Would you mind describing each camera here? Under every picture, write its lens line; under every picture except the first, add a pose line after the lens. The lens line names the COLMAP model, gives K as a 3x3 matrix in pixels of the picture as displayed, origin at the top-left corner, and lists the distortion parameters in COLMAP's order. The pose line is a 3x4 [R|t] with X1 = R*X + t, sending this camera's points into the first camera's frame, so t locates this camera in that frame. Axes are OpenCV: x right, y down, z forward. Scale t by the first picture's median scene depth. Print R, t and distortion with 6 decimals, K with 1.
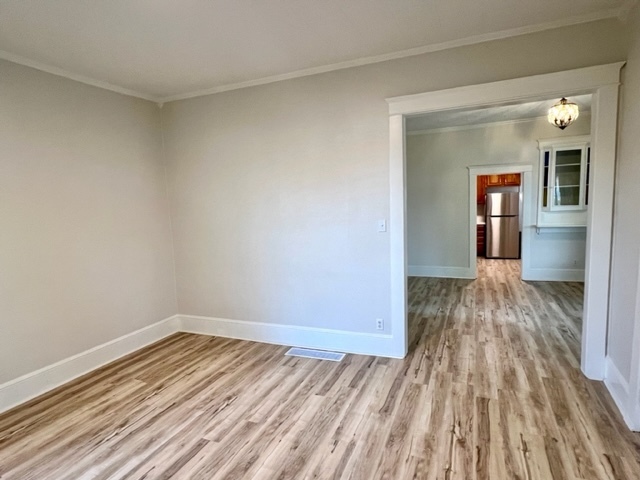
lens RADIAL K [[364.2, 0, 320.4], [0, 364.2, 245.2], [0, 0, 1]] dist [-0.036903, 0.000258]
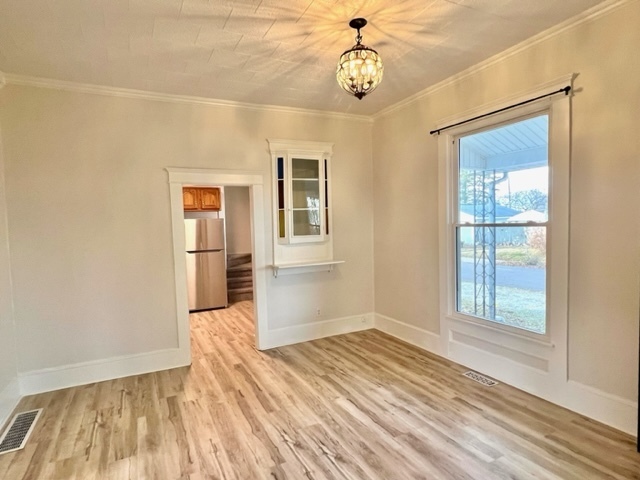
lens RADIAL K [[364.2, 0, 320.4], [0, 364.2, 245.2], [0, 0, 1]] dist [-0.036903, 0.000258]
pose [[0.651406, -0.025115, 0.758314, 0.143669], [0.089709, 0.994991, -0.044108, -0.054591], [-0.753407, 0.096760, 0.650396, 0.486904]]
